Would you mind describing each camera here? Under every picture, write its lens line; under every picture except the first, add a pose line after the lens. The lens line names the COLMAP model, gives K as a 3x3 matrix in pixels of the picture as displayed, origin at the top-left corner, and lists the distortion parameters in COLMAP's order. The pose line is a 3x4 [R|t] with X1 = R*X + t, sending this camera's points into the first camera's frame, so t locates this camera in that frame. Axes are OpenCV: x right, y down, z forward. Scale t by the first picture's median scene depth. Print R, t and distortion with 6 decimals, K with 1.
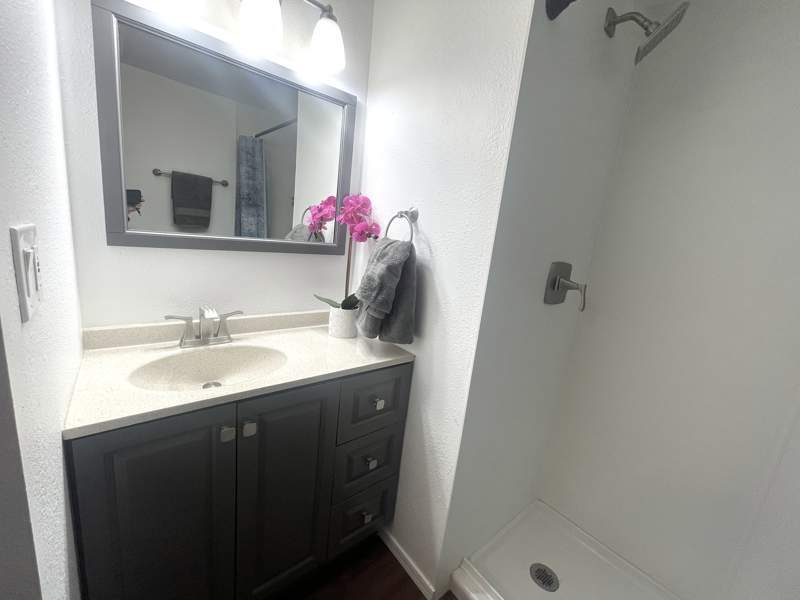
lens RADIAL K [[322.7, 0, 398.4], [0, 322.7, 296.5], [0, 0, 1]] dist [-0.000898, -0.001637]
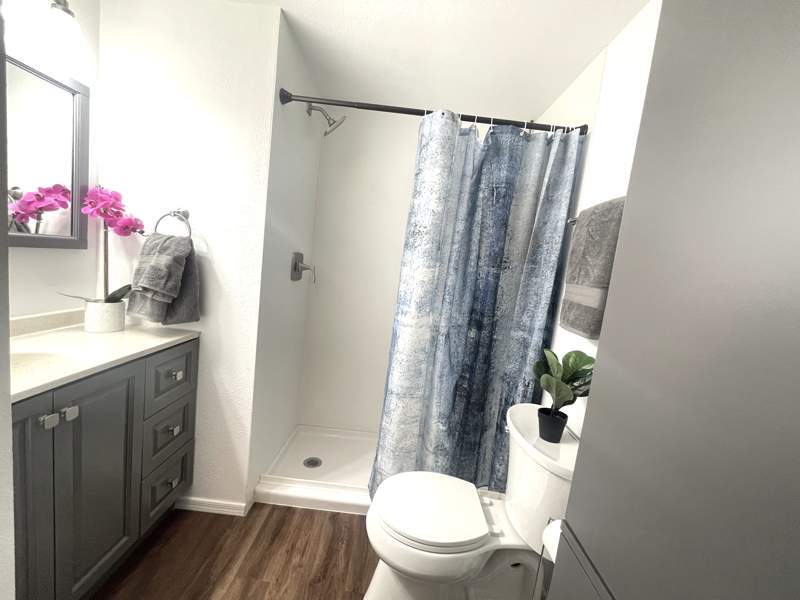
lens RADIAL K [[322.7, 0, 399.2], [0, 322.7, 299.2], [0, 0, 1]] dist [-0.000898, -0.001637]
pose [[0.652221, -0.123626, 0.747880, -0.366152], [0.107505, 0.991724, 0.070181, 0.060163], [-0.750367, 0.034627, 0.660114, -0.376226]]
